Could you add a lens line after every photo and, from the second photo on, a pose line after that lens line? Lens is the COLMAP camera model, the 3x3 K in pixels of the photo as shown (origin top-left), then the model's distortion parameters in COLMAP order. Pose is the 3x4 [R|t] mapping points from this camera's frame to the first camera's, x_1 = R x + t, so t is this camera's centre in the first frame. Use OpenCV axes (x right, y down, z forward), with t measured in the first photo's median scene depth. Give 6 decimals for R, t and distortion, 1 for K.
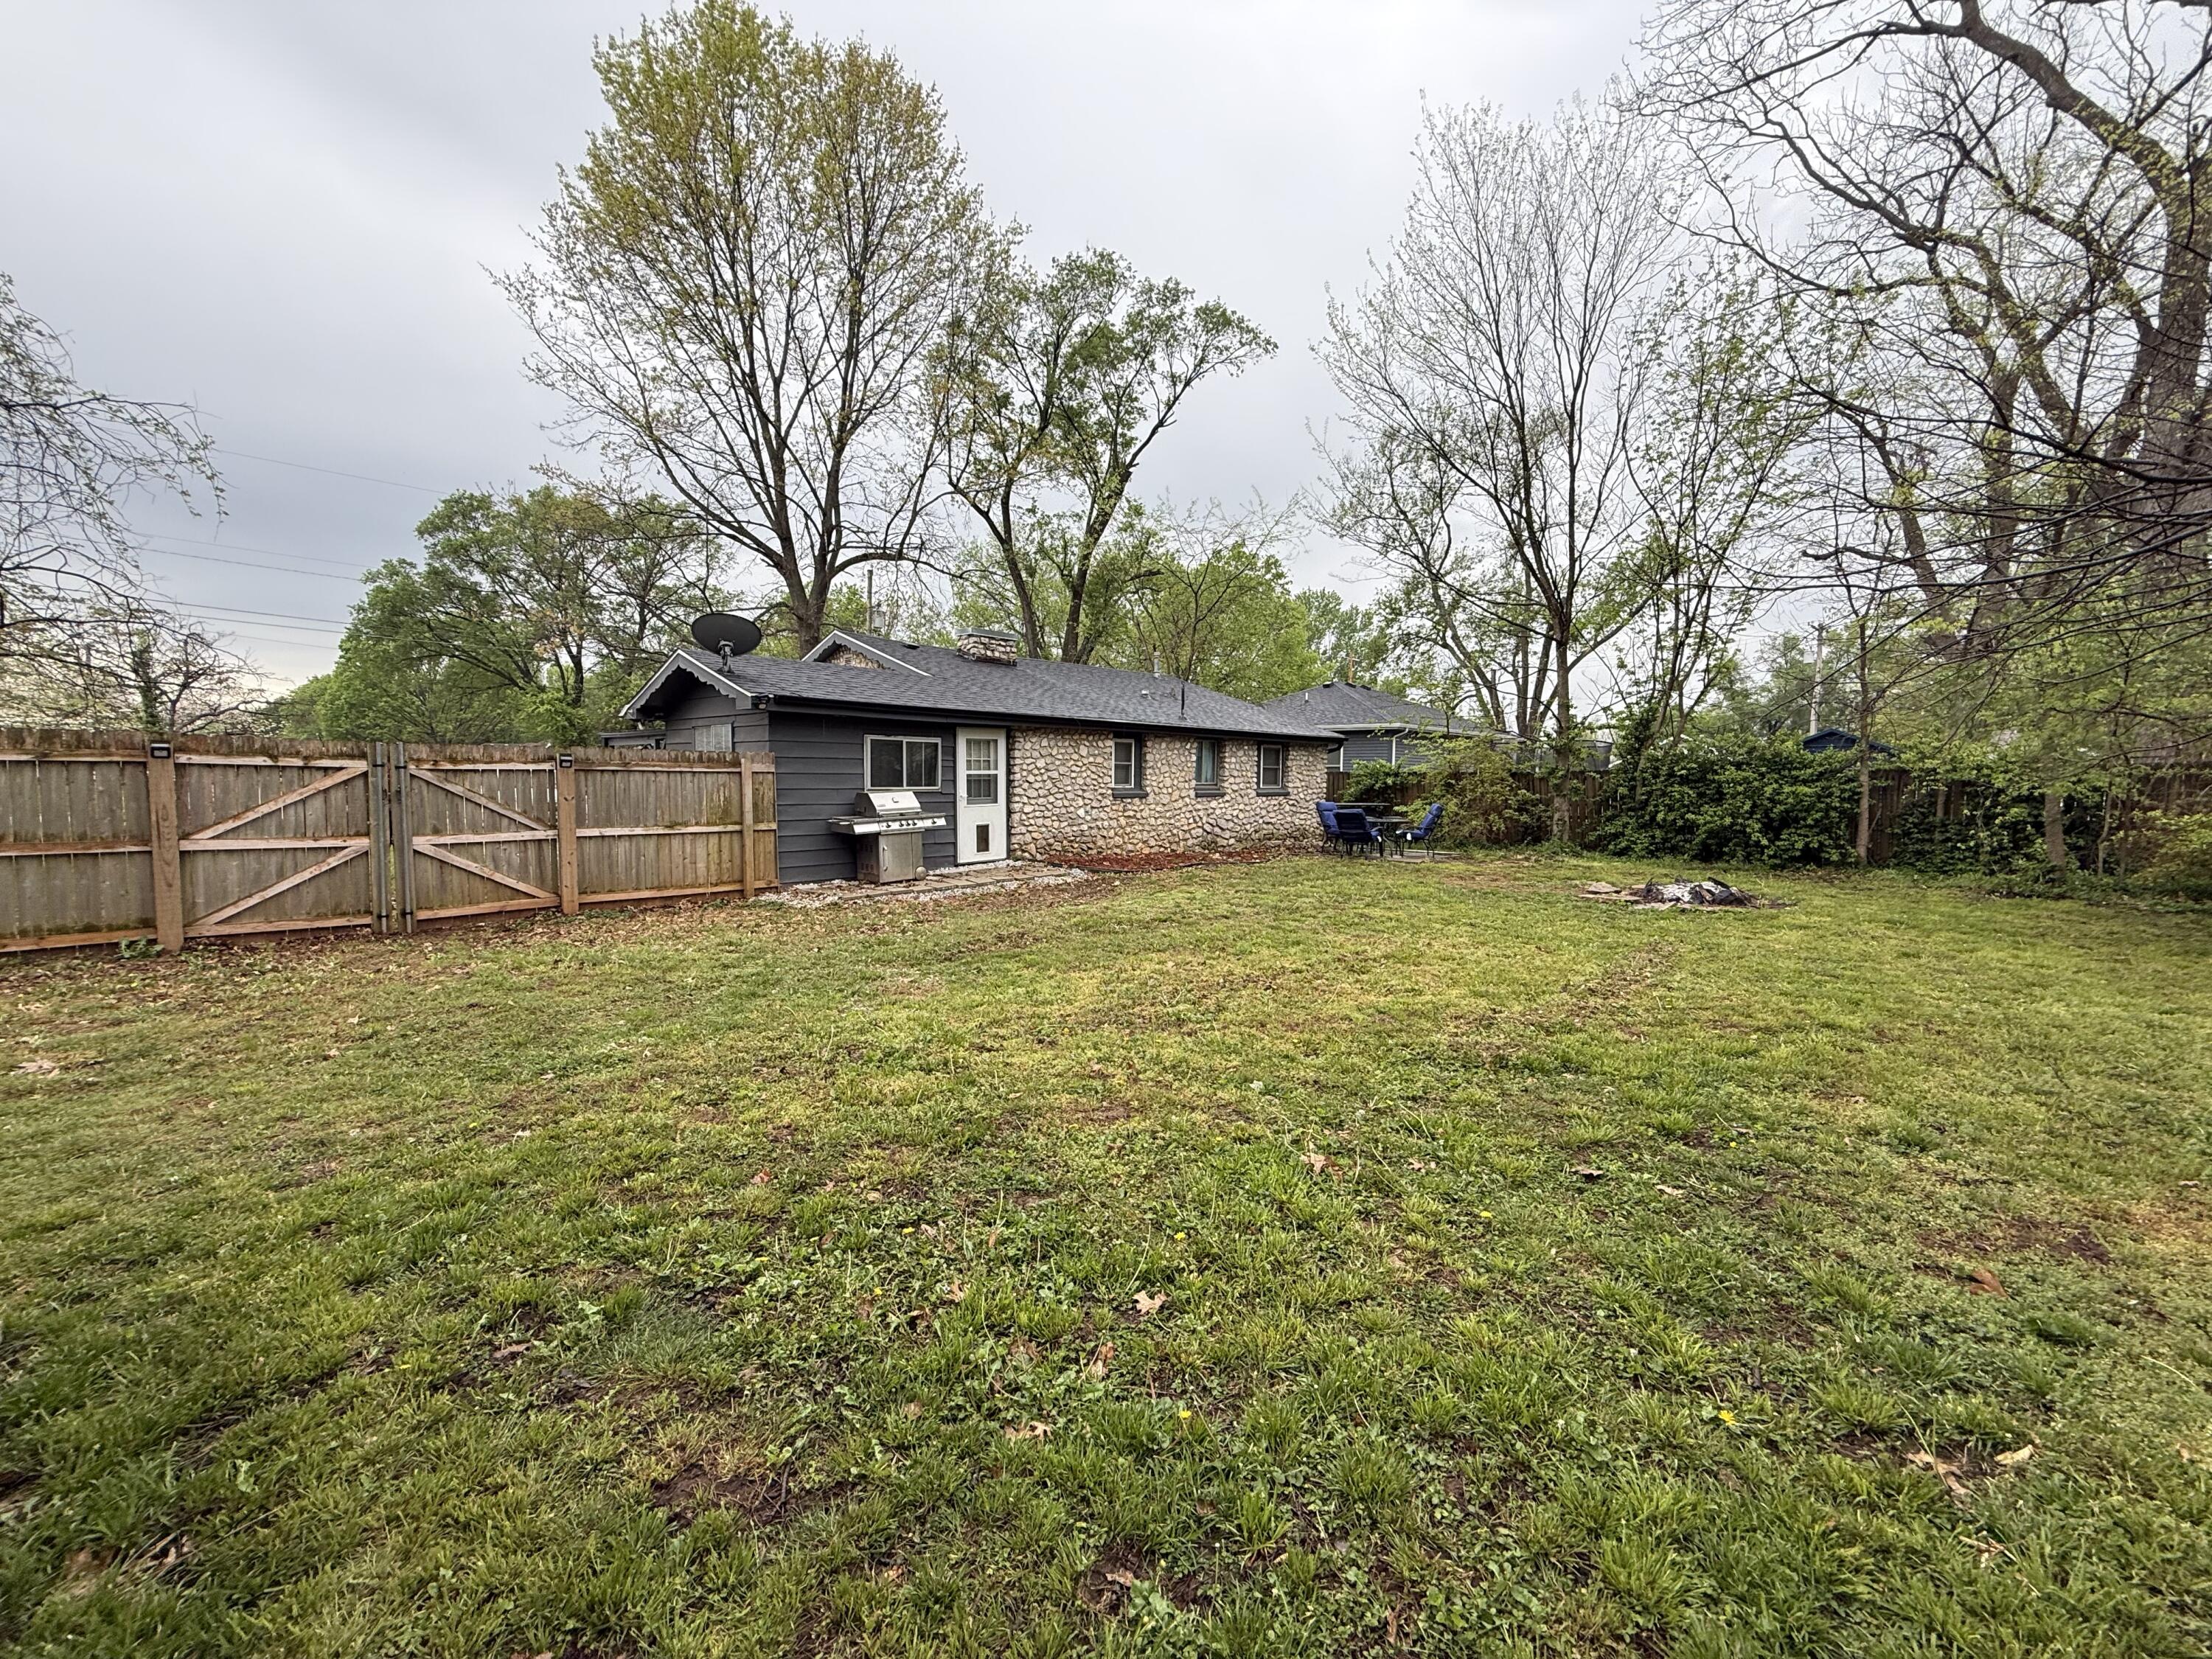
lens RADIAL K [[882.8, 0, 1105.8], [0, 882.8, 829.7], [0, 0, 1]] dist [0.000824, -0.000206]
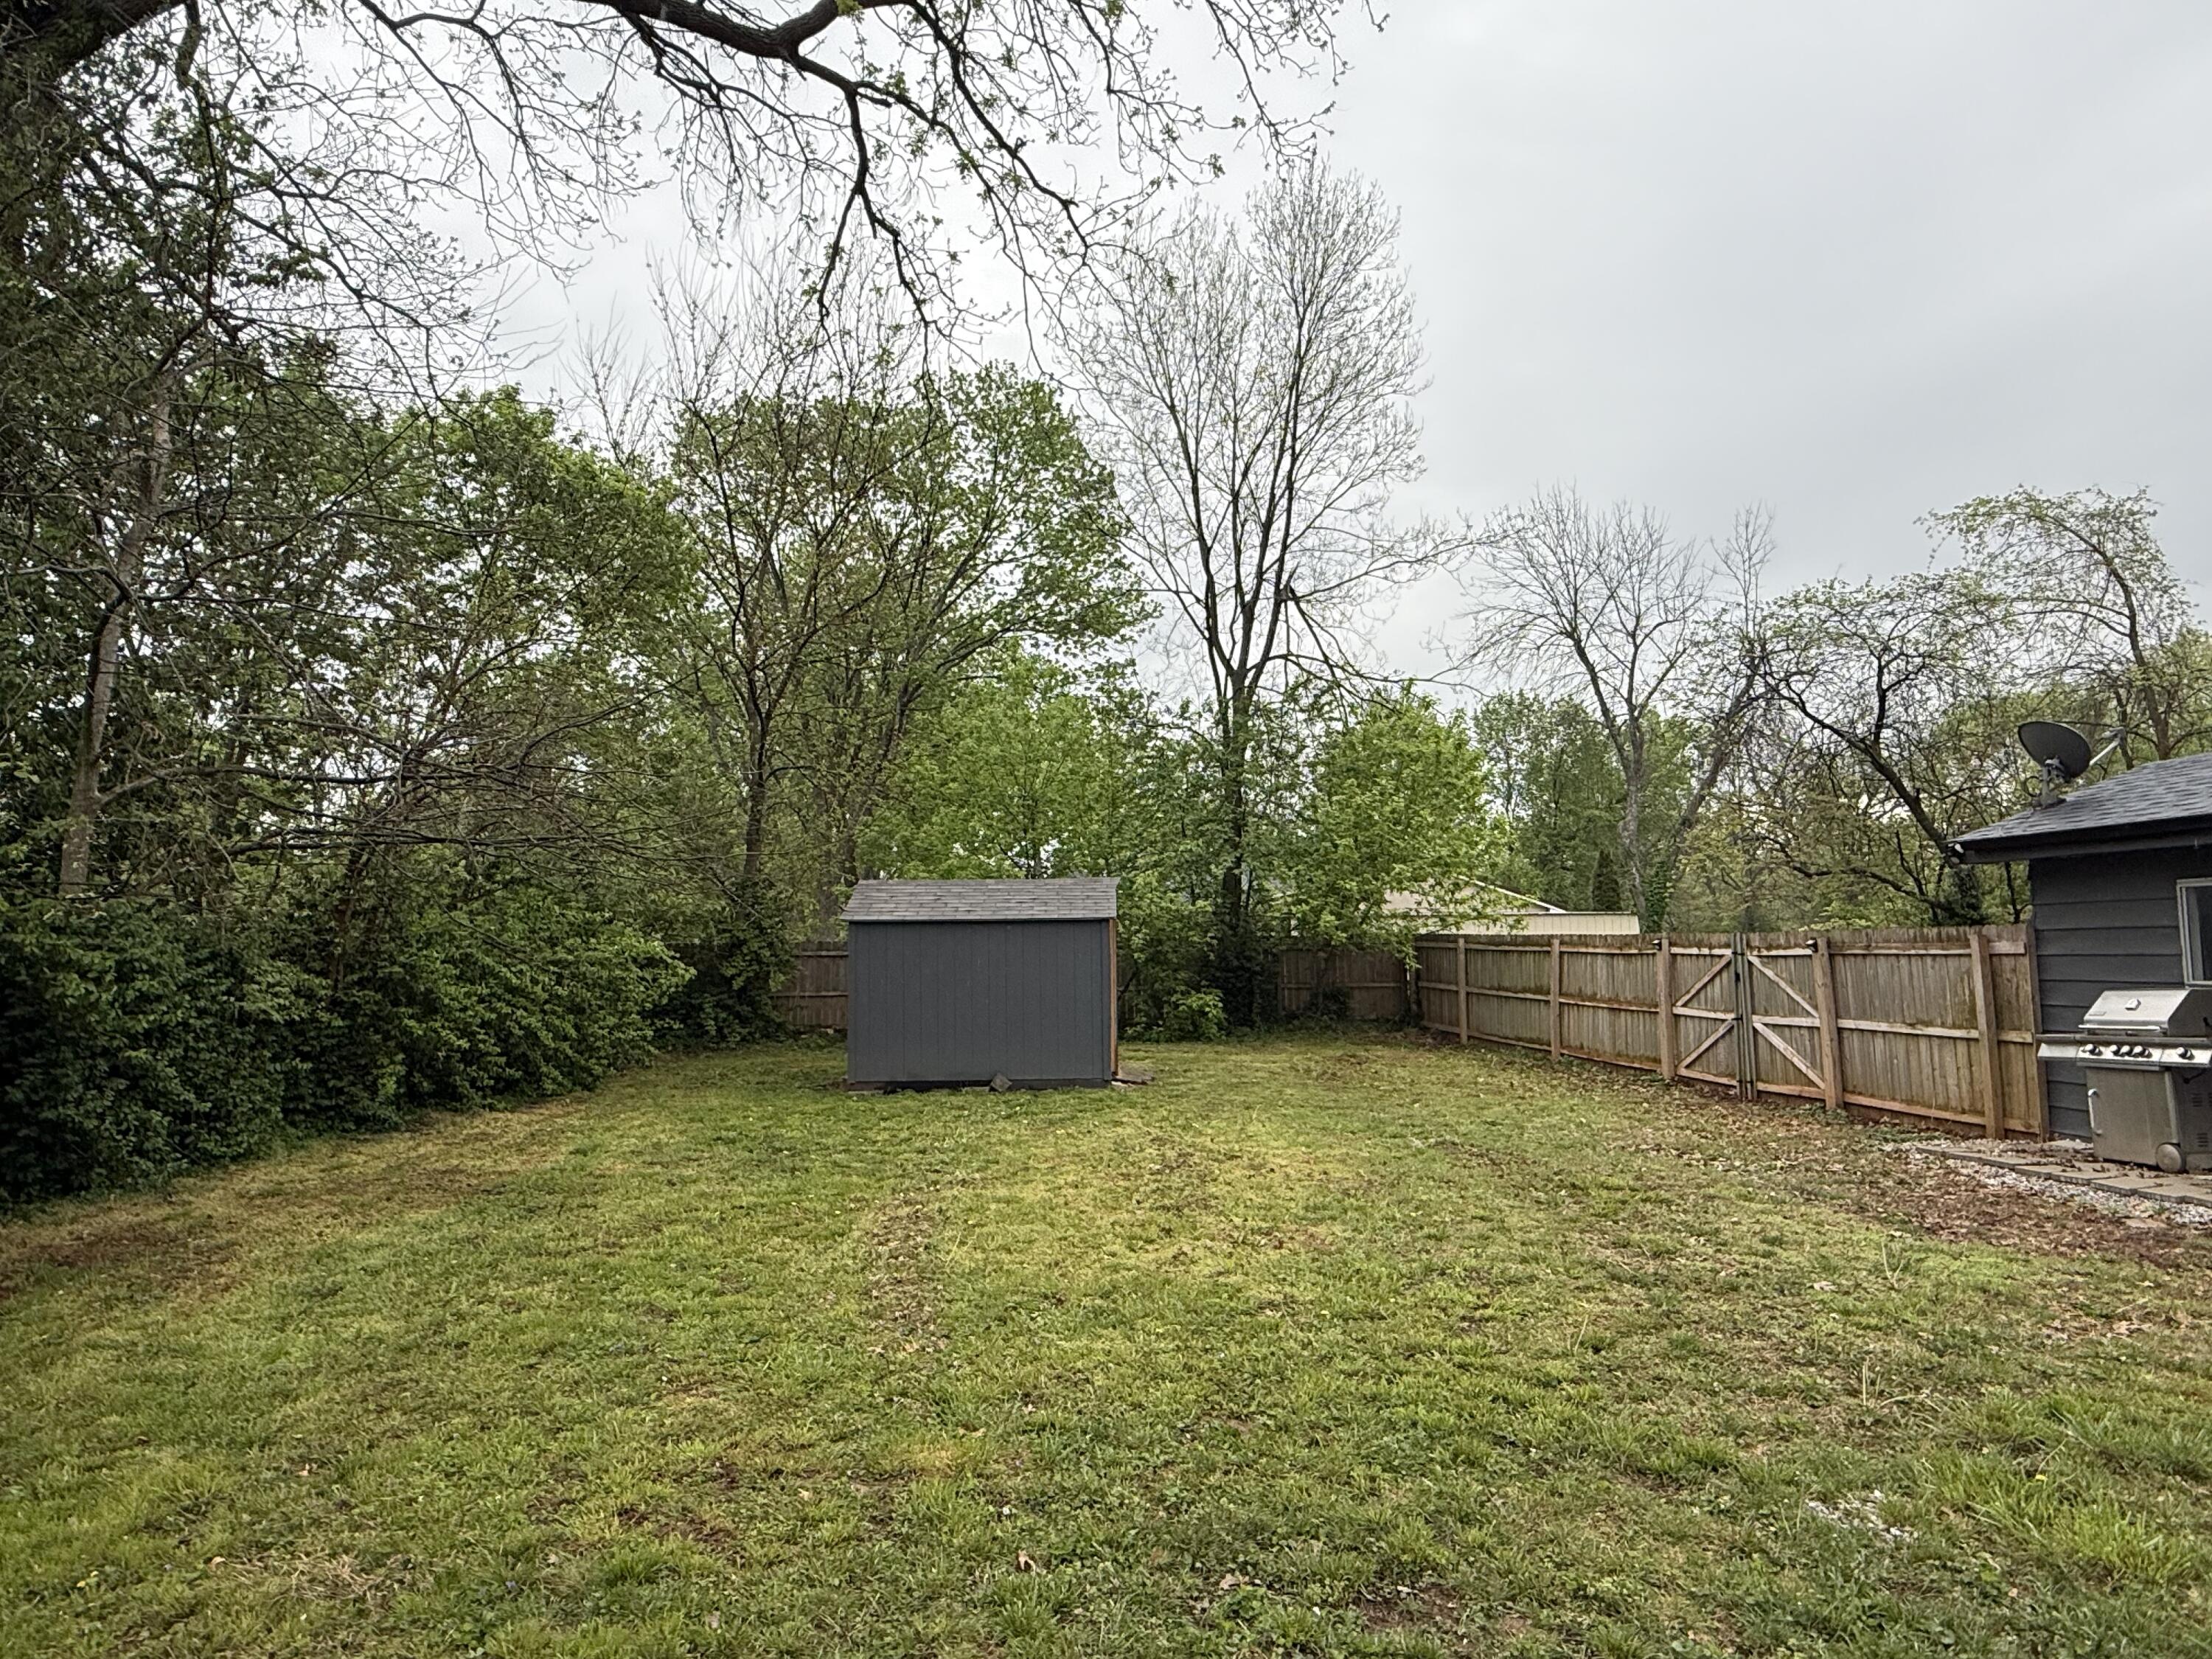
lens RADIAL K [[1263.7, 0, 1105.6], [0, 1263.7, 829.9], [0, 0, 1]] dist [0.001833, -0.000500]
pose [[-0.644754, -0.080091, -0.760182, 0.992468], [-0.042499, 0.996713, -0.068966, -0.080806], [0.763207, -0.012159, -0.646039, 1.385220]]
